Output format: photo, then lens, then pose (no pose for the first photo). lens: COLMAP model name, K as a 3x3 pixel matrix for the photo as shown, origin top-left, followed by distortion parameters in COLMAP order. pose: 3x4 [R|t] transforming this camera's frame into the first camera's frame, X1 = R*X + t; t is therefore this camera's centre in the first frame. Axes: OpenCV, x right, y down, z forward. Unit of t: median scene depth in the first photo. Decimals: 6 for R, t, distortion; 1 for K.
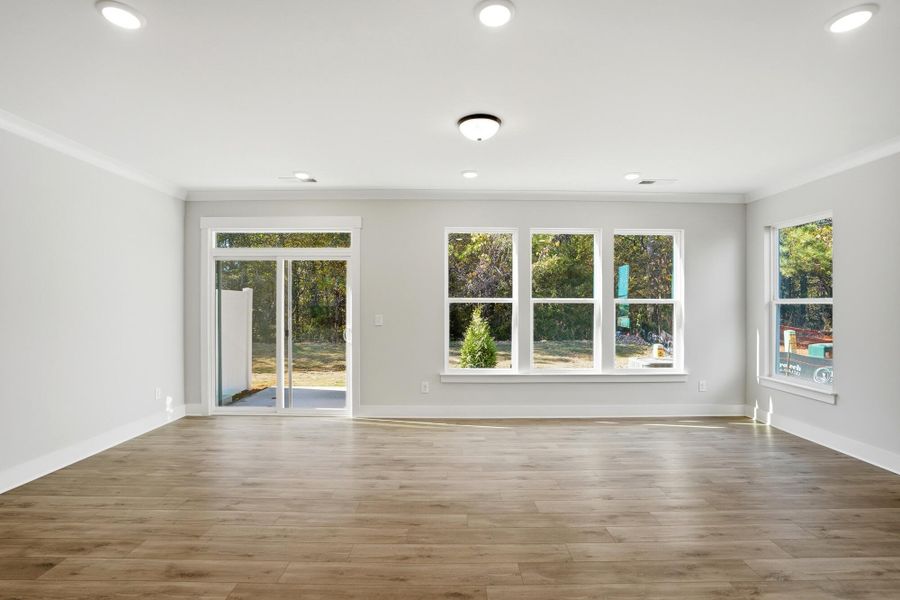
lens RADIAL K [[421.1, 0, 452.7], [0, 421.1, 301.3], [0, 0, 1]] dist [-0.061804, 0.022150]
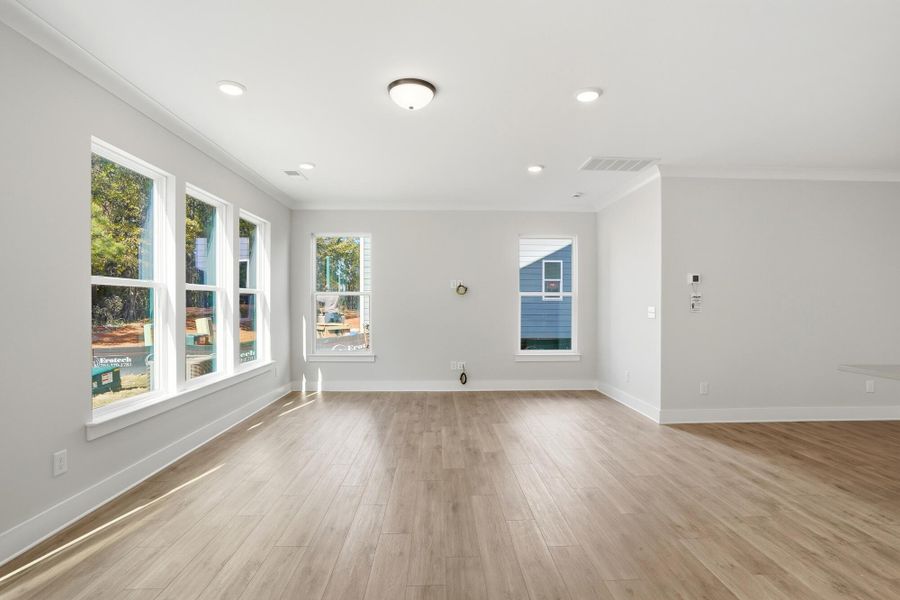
lens RADIAL K [[444.1, 0, 453.9], [0, 444.1, 301.6], [0, 0, 1]] dist [-0.064477, 0.024517]
pose [[-0.031248, 0.002380, 0.999509, -0.622279], [-0.008953, 0.999956, -0.002661, 0.025673], [-0.999472, -0.009031, -0.031226, 0.647527]]
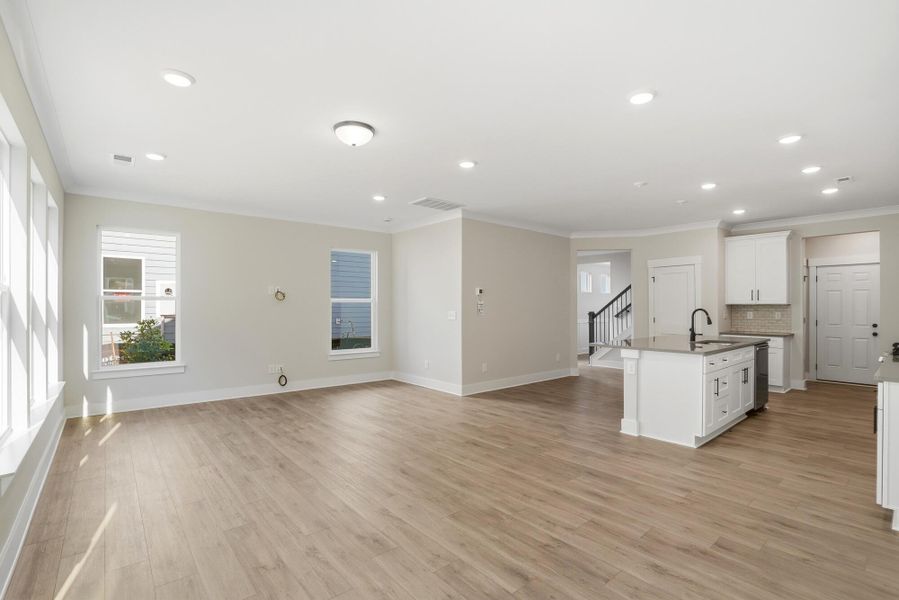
lens RADIAL K [[420.6, 0, 452.2], [0, 420.6, 301.3], [0, 0, 1]] dist [-0.061804, 0.022150]
pose [[-0.644366, 0.005323, 0.764698, -0.634283], [-0.008318, 0.999868, -0.013969, 0.017836], [-0.764672, -0.015362, -0.644237, 1.034410]]
